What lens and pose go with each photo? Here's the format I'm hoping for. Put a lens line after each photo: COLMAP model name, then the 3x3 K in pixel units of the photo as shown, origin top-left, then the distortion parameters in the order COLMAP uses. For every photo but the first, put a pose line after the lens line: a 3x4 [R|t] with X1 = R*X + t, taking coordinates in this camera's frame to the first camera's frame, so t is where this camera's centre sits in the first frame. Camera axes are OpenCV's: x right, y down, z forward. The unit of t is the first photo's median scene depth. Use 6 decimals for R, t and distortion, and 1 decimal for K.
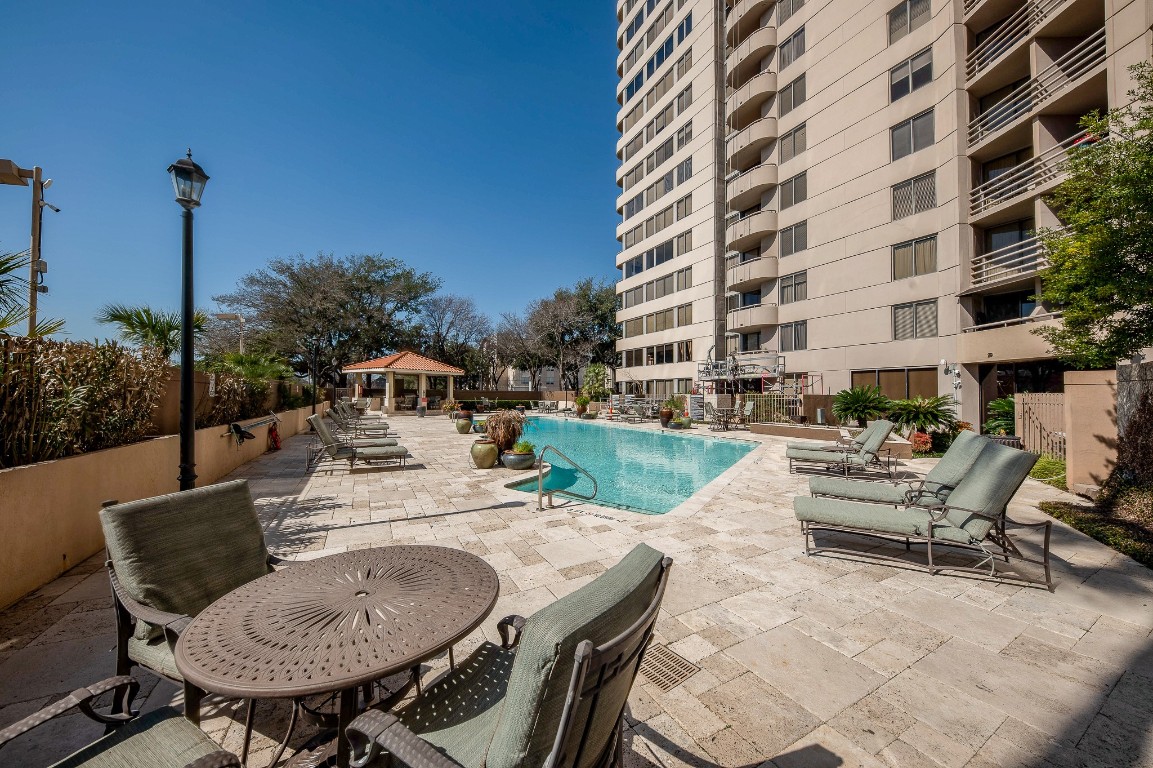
lens RADIAL K [[409.2, 0, 579.5], [0, 409.2, 381.7], [0, 0, 1]] dist [0.013169, -0.008295]
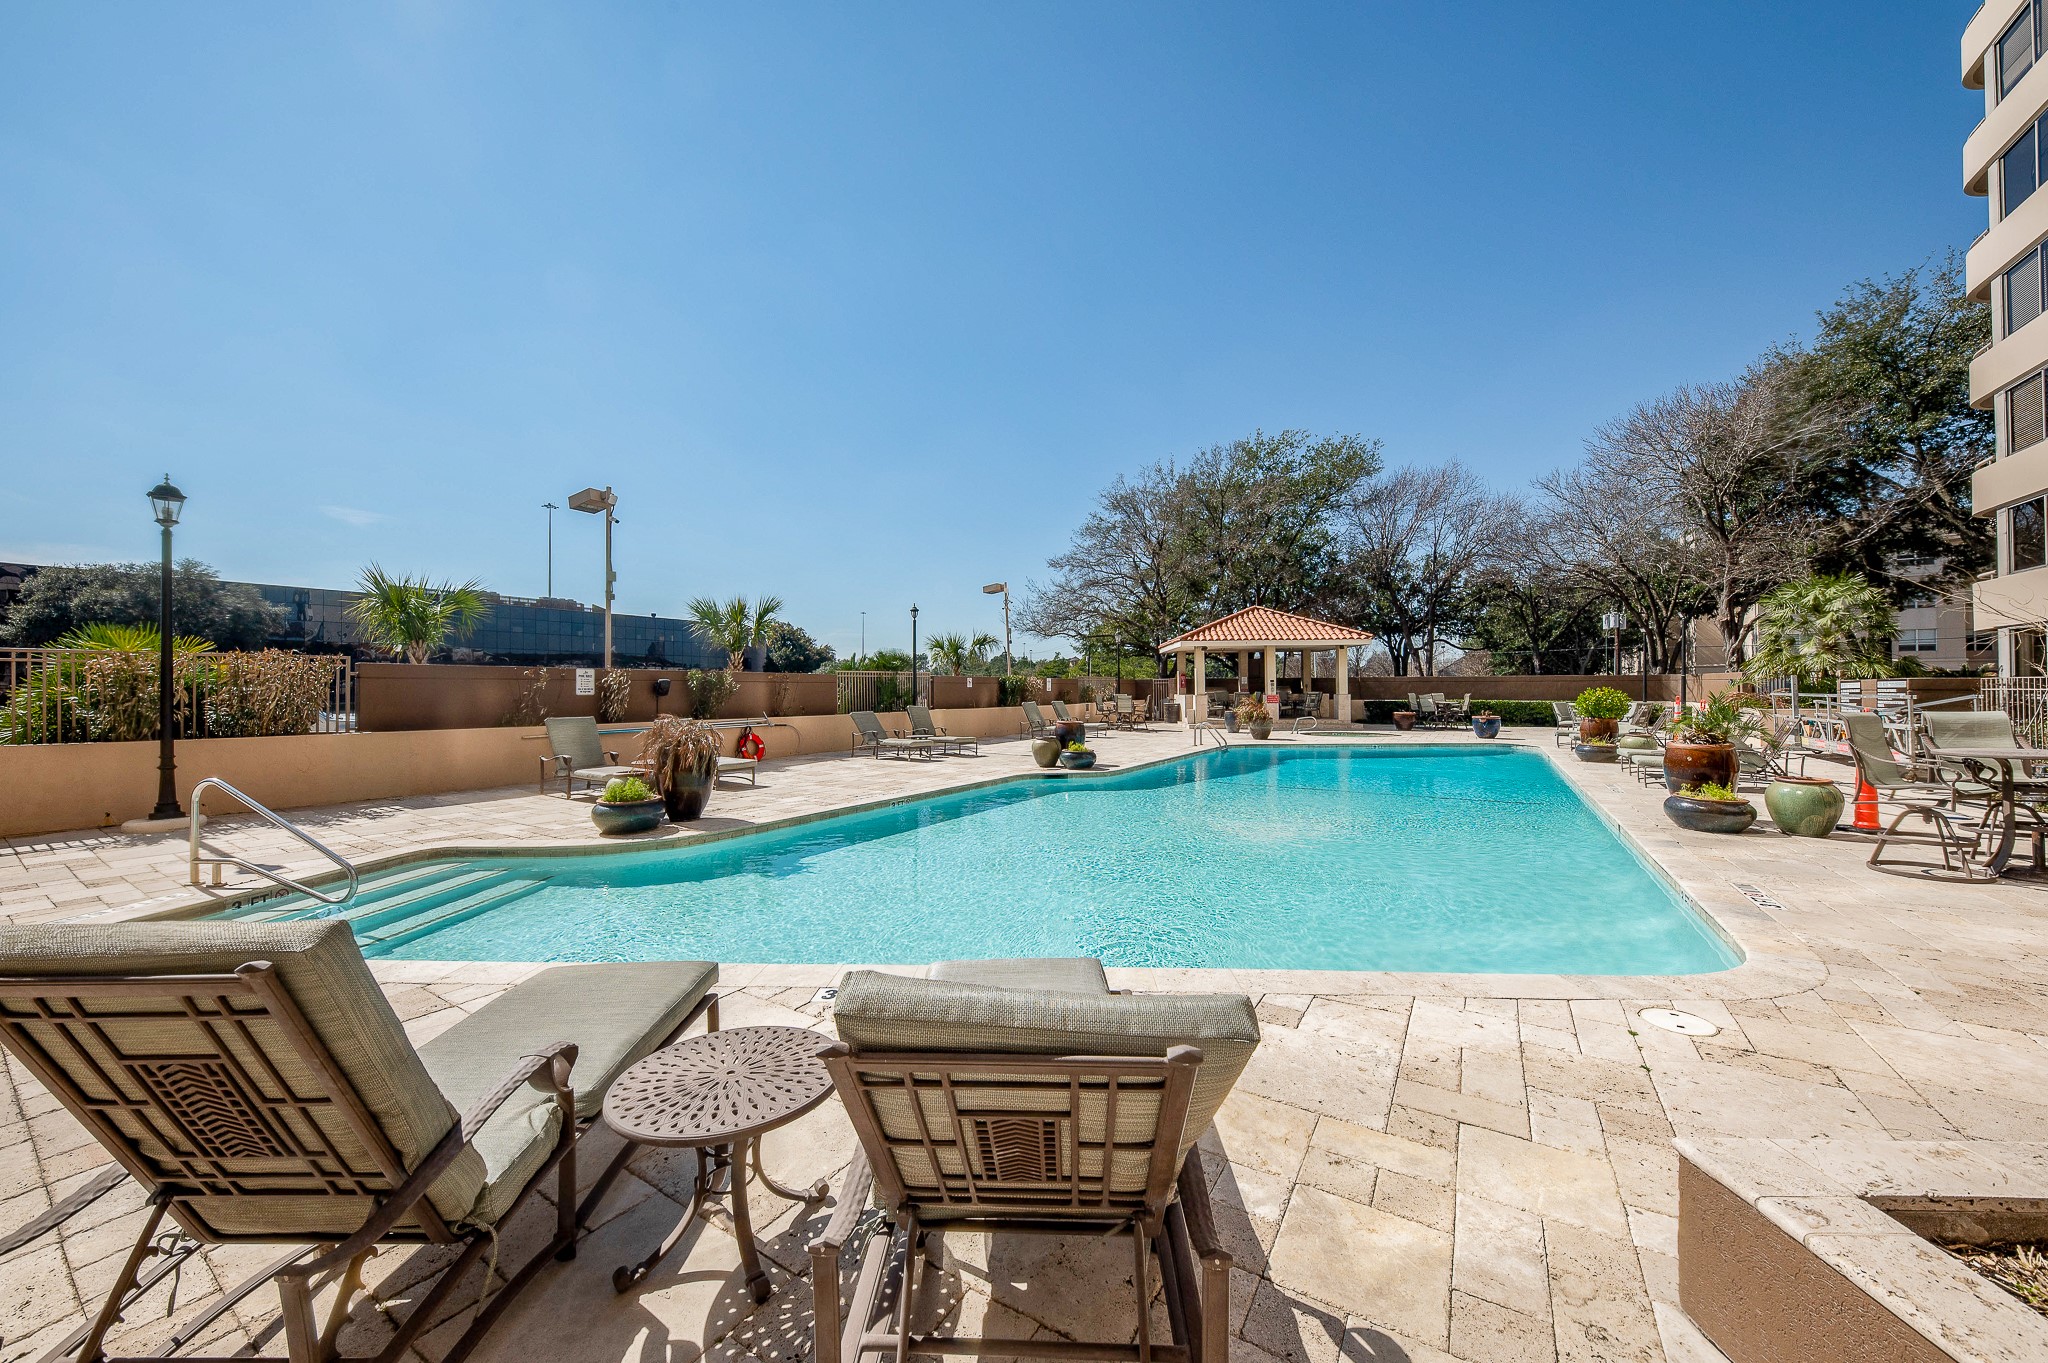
lens RADIAL K [[726.8, 0, 1029.3], [0, 726.8, 677.4], [0, 0, 1]] dist [0.013169, -0.008295]
pose [[0.468627, -0.021113, -0.883144, 0.233104], [0.038624, 0.999248, -0.003393, 0.008556], [0.882551, -0.032521, 0.469090, 0.275575]]
